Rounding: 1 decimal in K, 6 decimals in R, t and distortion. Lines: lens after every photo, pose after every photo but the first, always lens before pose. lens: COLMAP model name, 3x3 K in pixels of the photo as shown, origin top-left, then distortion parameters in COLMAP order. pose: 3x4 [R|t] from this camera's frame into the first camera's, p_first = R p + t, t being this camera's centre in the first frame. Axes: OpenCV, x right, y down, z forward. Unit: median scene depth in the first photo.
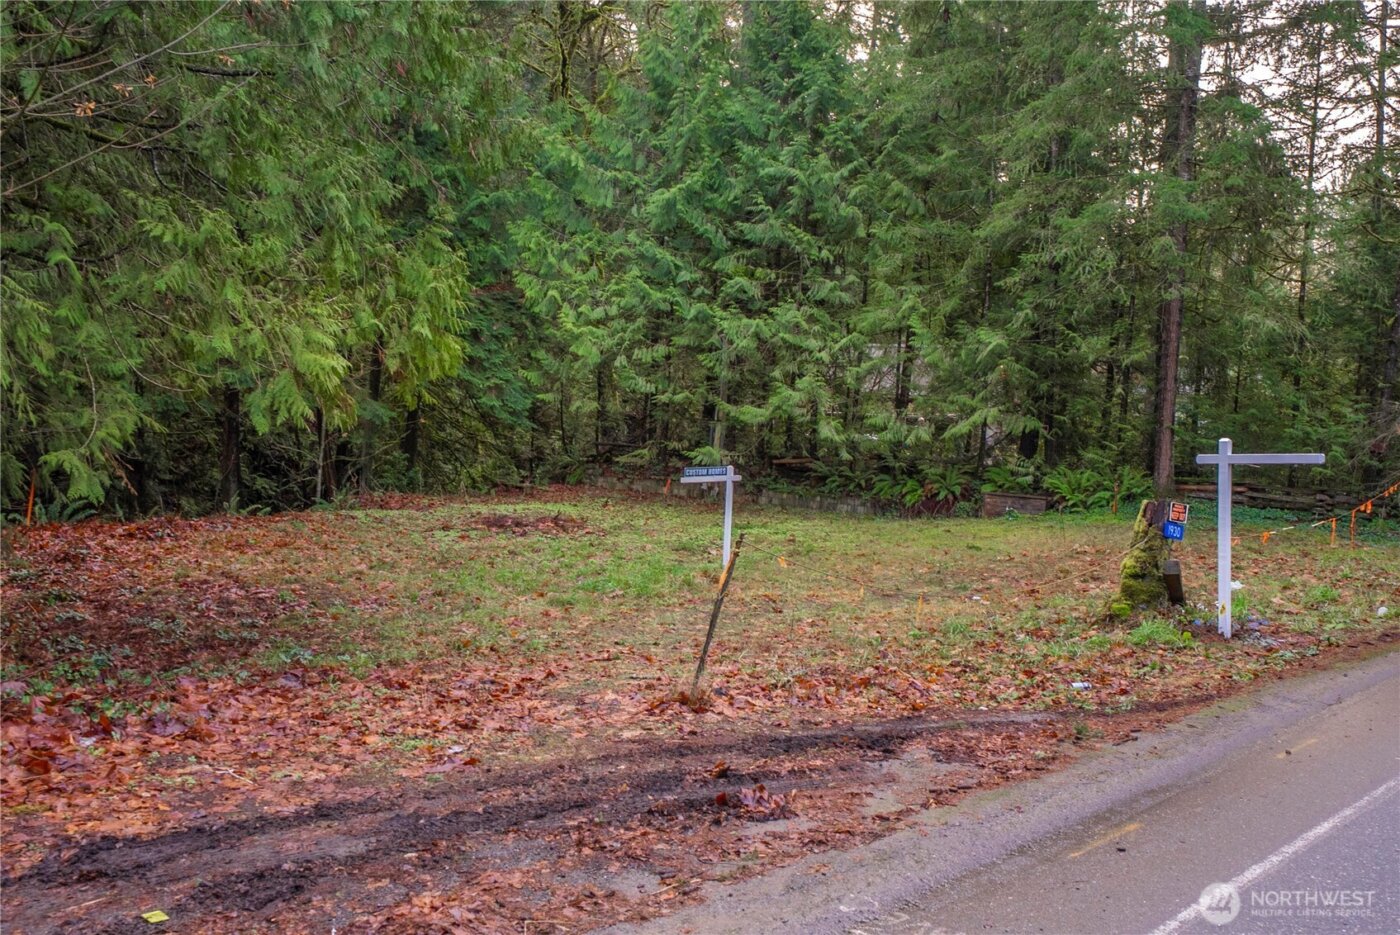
lens RADIAL K [[988.1, 0, 698.2], [0, 988.1, 468.2], [0, 0, 1]] dist [-0.003272, -0.000187]
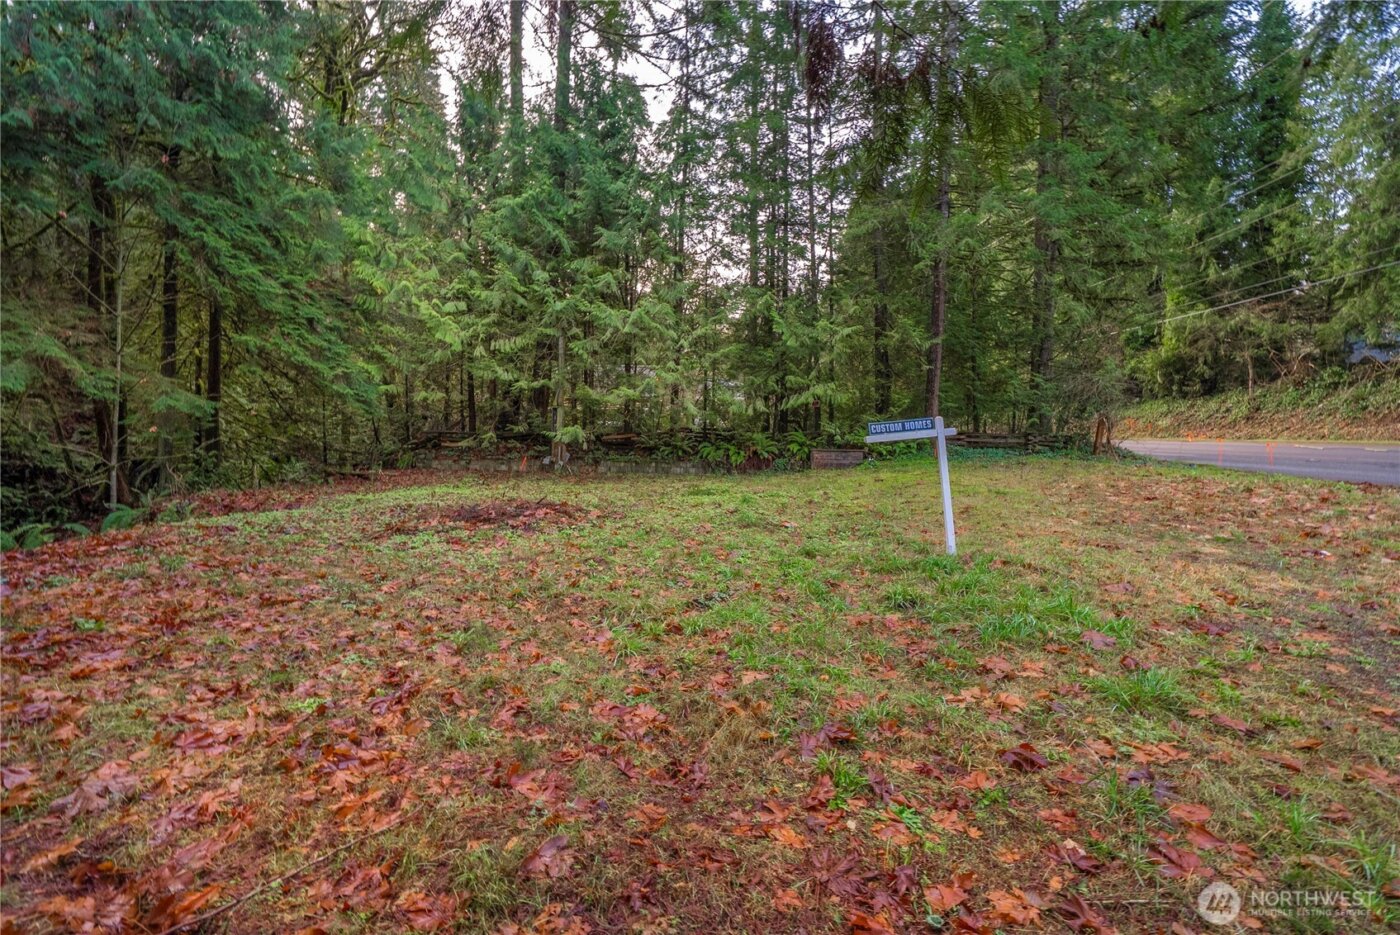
lens RADIAL K [[587.1, 0, 703.4], [0, 587.1, 464.4], [0, 0, 1]] dist [0.000278, 0.000212]
pose [[0.891440, -0.068297, 0.447962, -0.156187], [0.055230, 0.997582, 0.042184, 0.002481], [-0.449760, -0.012864, 0.893057, 0.308785]]
